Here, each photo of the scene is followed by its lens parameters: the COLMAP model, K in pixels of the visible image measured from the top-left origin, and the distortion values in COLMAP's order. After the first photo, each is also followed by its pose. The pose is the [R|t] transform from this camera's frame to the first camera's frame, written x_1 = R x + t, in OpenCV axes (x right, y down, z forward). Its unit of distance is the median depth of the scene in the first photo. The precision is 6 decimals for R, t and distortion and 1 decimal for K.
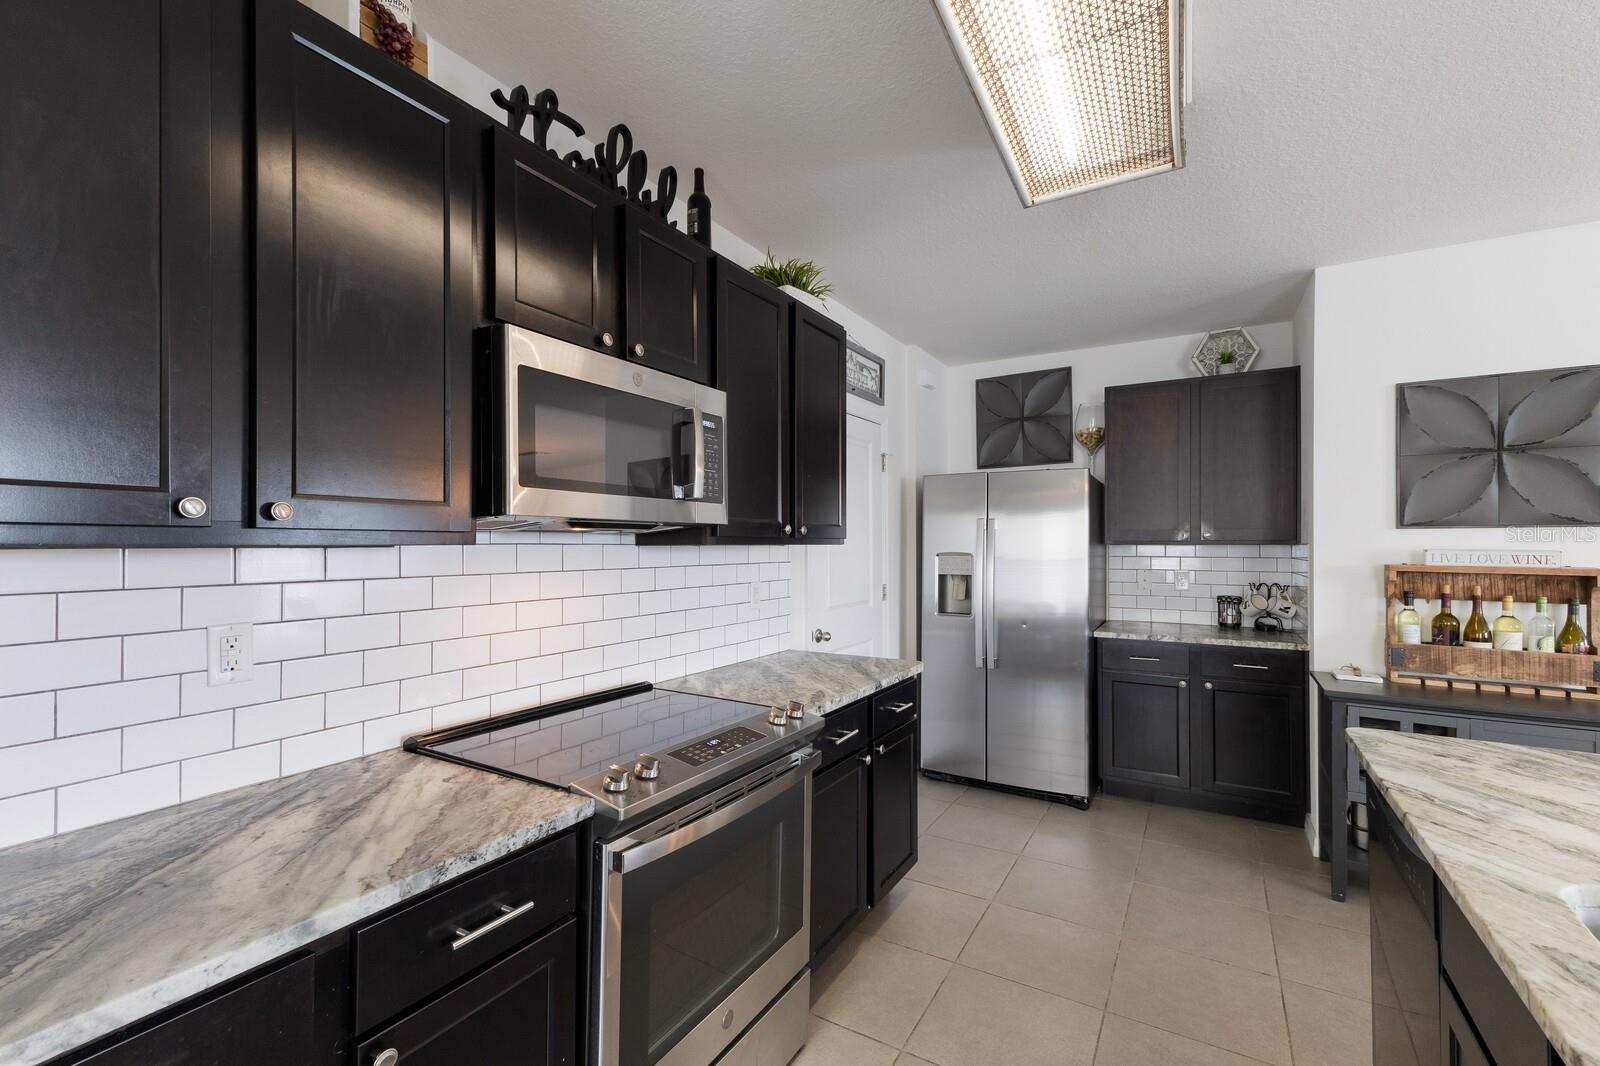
lens RADIAL K [[689.8, 0, 803.0], [0, 689.8, 534.6], [0, 0, 1]] dist [0.005296, 0.000127]
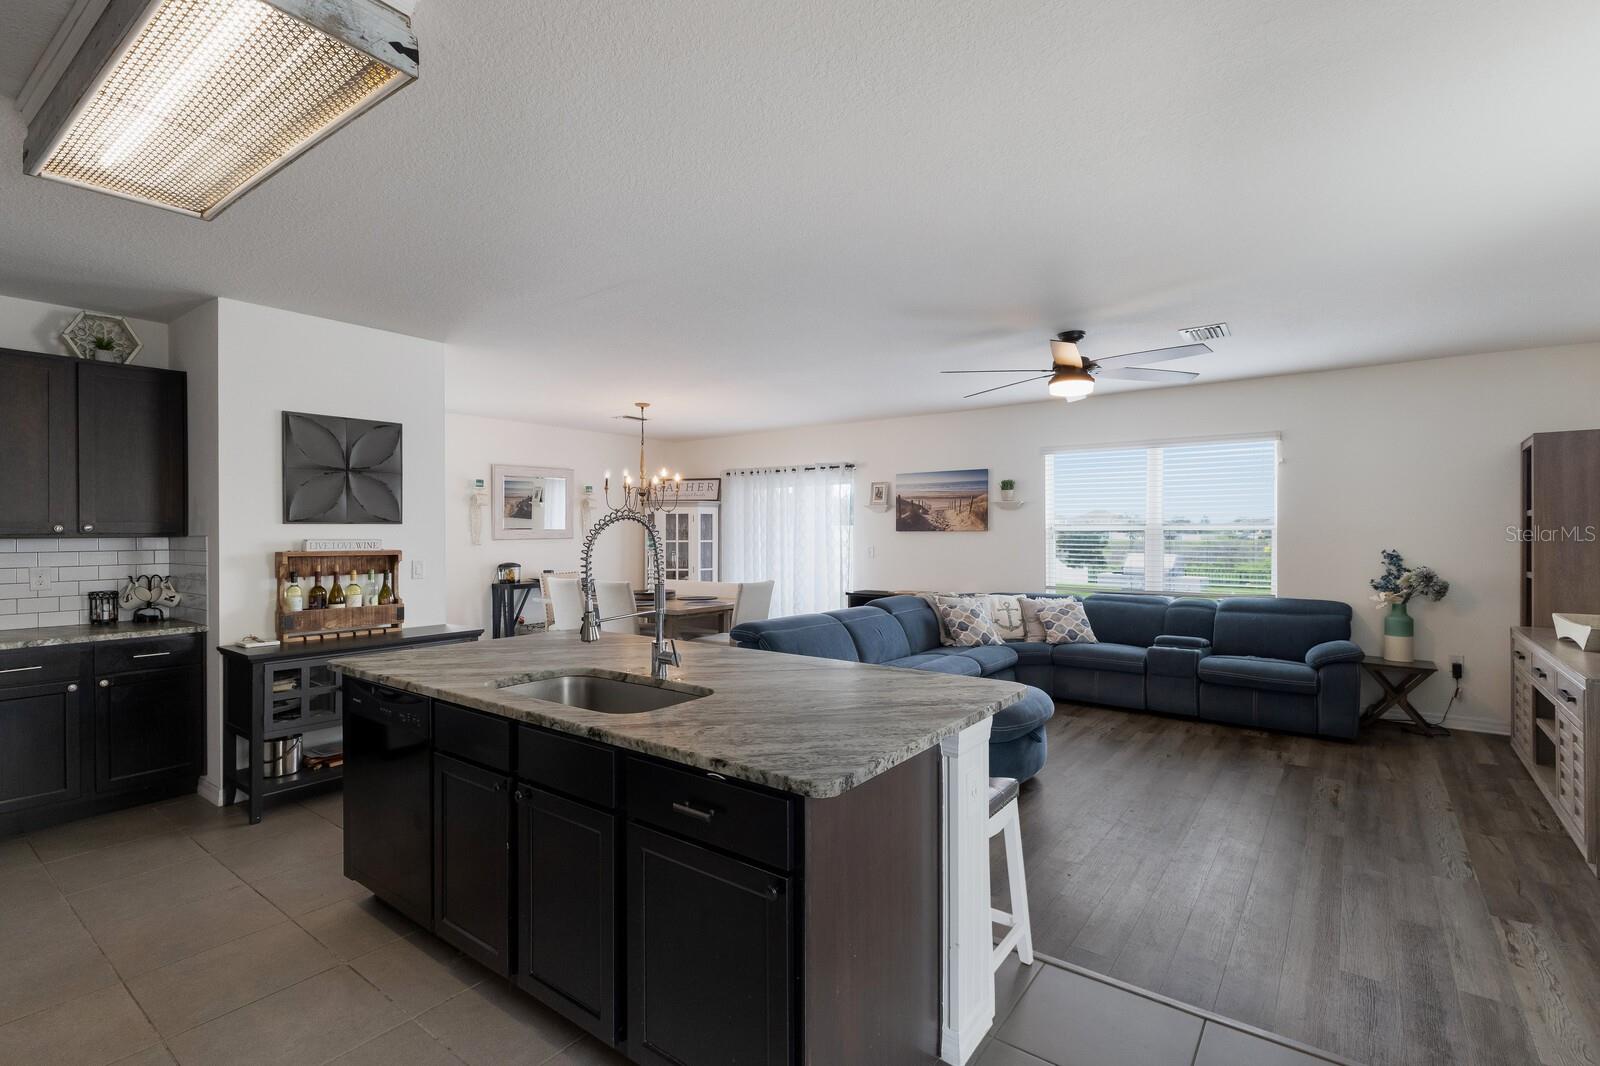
lens RADIAL K [[746.3, 0, 800.0], [0, 746.3, 533.0], [0, 0, 1]] dist [0.012084, 0.000280]
pose [[0.105584, -0.006237, 0.994391, -0.444893], [-0.006644, 0.999954, 0.006977, -0.008089], [-0.994388, -0.007344, 0.105538, -0.103740]]
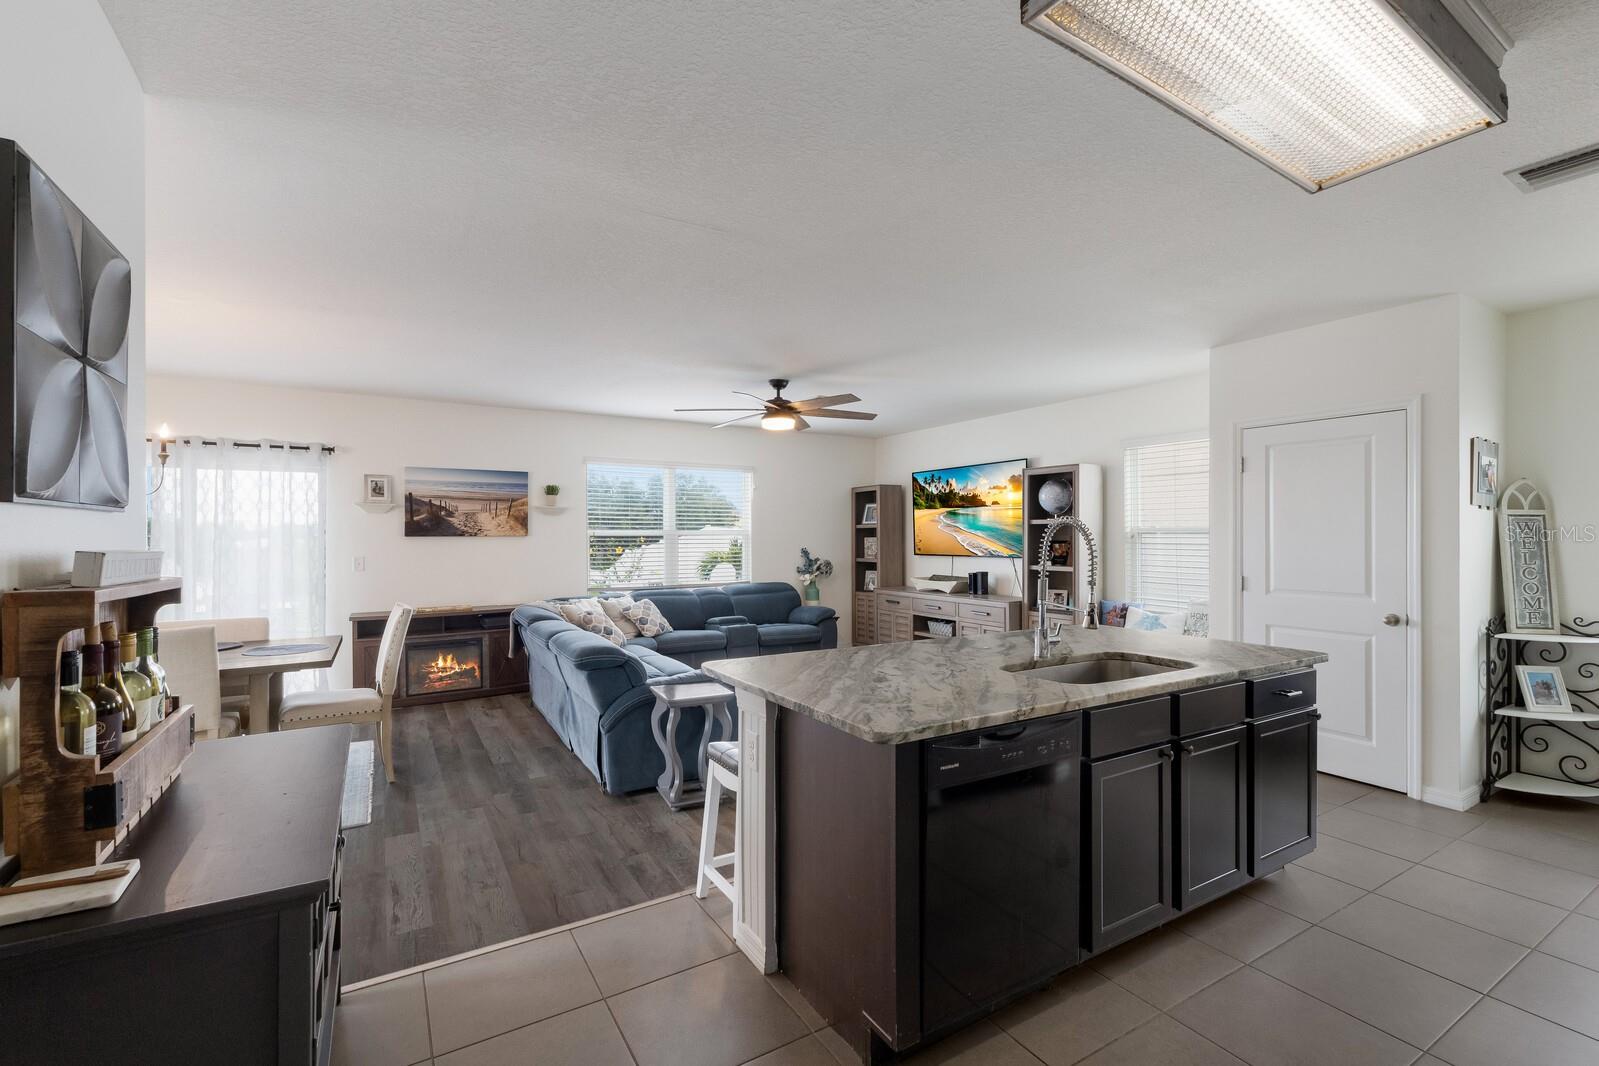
lens RADIAL K [[689.4, 0, 802.5], [0, 689.4, 534.6], [0, 0, 1]] dist [0.005296, 0.000127]
pose [[-0.884408, -0.002232, 0.466709, 0.315969], [-0.006897, 0.999942, -0.008287, 0.005831], [-0.466664, -0.010547, -0.884372, 1.156368]]
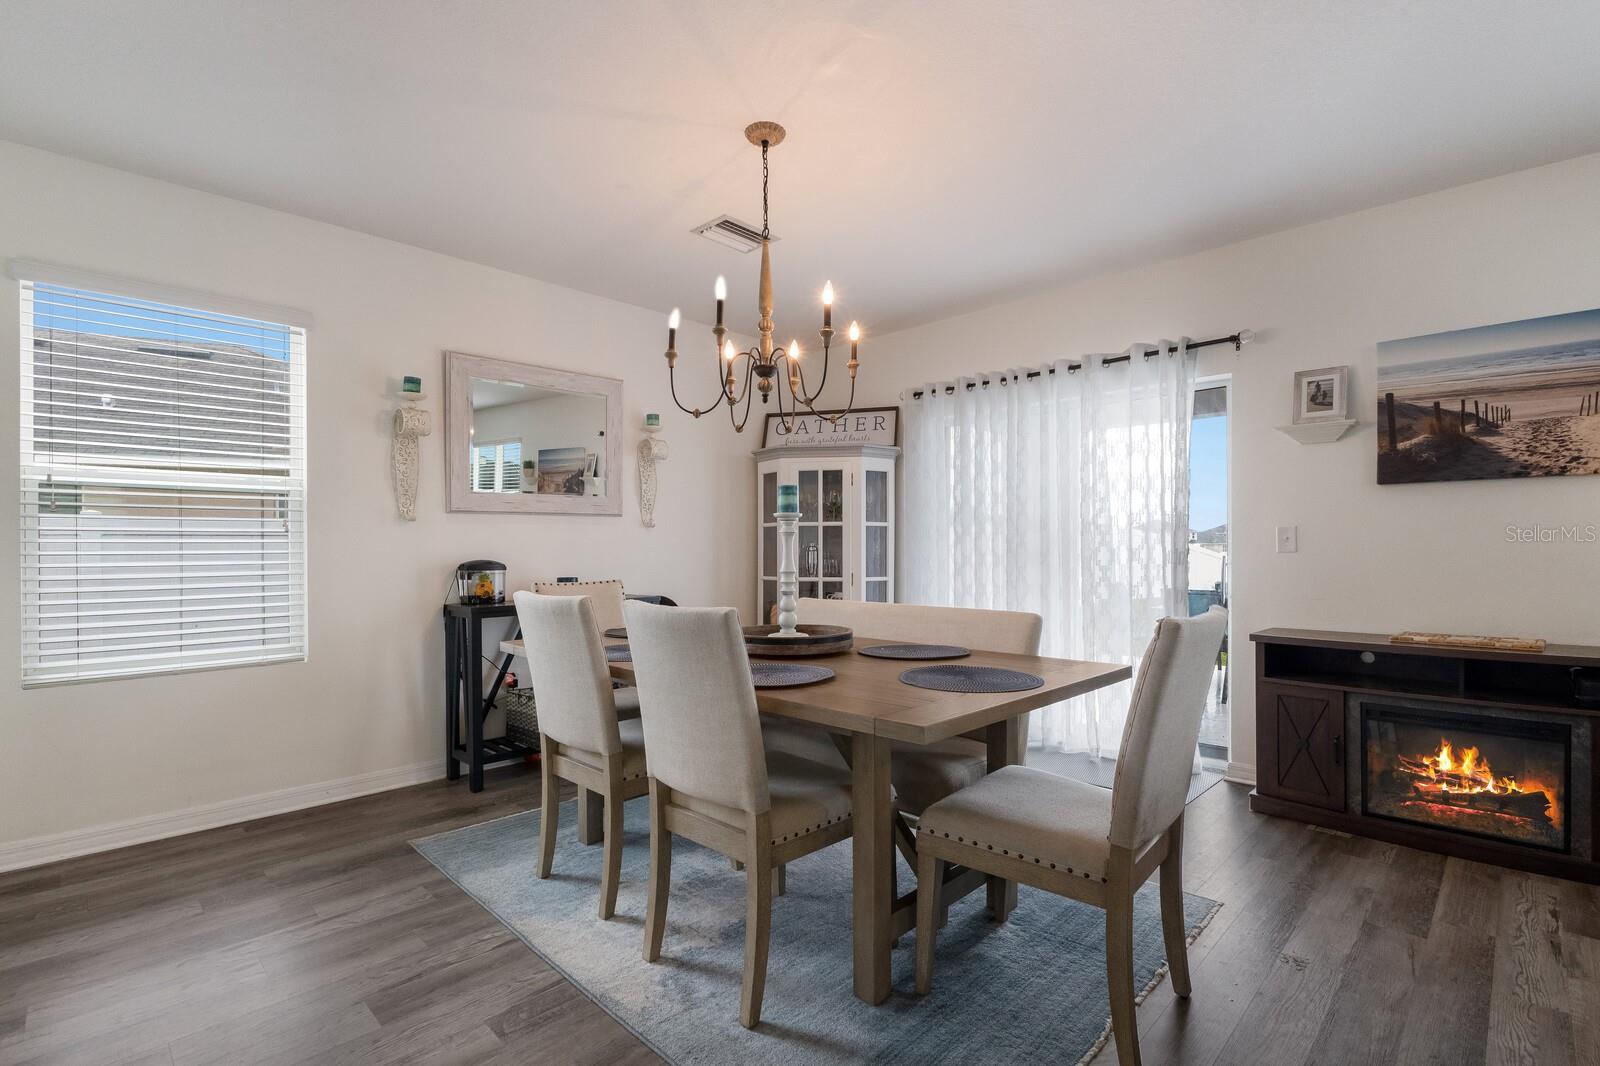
lens RADIAL K [[738.0, 0, 791.2], [0, 738.0, 555.9], [0, 0, 1]] dist [-0.008760, 0.000168]
pose [[0.240914, -0.014440, 0.970439, 1.103581], [-0.005376, 0.999854, 0.016213, 0.098728], [-0.970532, -0.009123, 0.240801, 0.433199]]
